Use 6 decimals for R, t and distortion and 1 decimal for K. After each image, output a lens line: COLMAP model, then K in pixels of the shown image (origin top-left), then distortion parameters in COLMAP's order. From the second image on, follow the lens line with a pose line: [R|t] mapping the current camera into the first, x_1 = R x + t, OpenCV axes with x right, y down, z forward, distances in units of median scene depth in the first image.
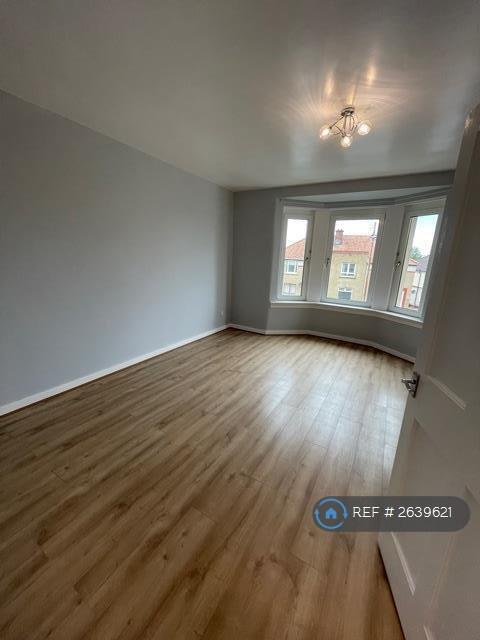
lens RADIAL K [[256.9, 0, 240.0], [0, 256.9, 320.0], [0, 0, 1]] dist [0.000432, -0.000075]
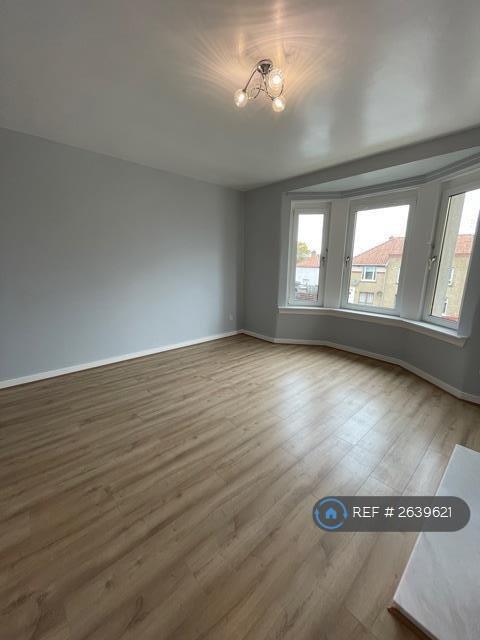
lens RADIAL K [[256.9, 0, 240.0], [0, 256.9, 320.0], [0, 0, 1]] dist [0.000432, -0.000075]
pose [[0.954934, 0.033918, -0.294874, 0.293513], [-0.044426, 0.998591, -0.029008, 0.008698], [0.293475, 0.040801, 0.955096, 0.111349]]
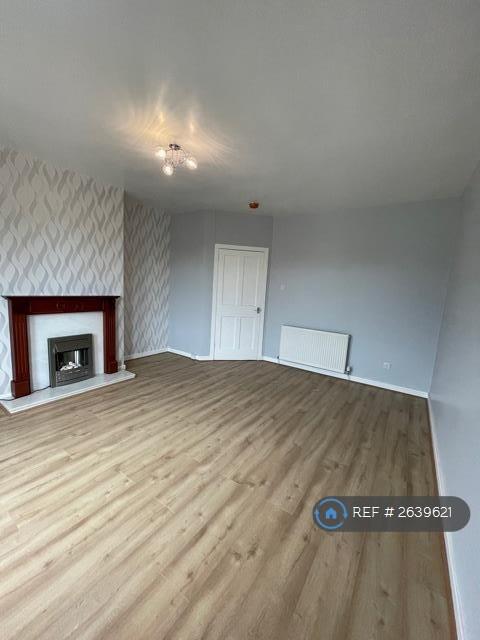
lens RADIAL K [[256.9, 0, 240.0], [0, 256.9, 320.0], [0, 0, 1]] dist [0.000432, -0.000075]
pose [[-0.993227, -0.107741, 0.043501, 0.000723], [-0.083994, 0.924464, 0.371901, -0.259072], [-0.080284, 0.365729, -0.927252, 1.109665]]
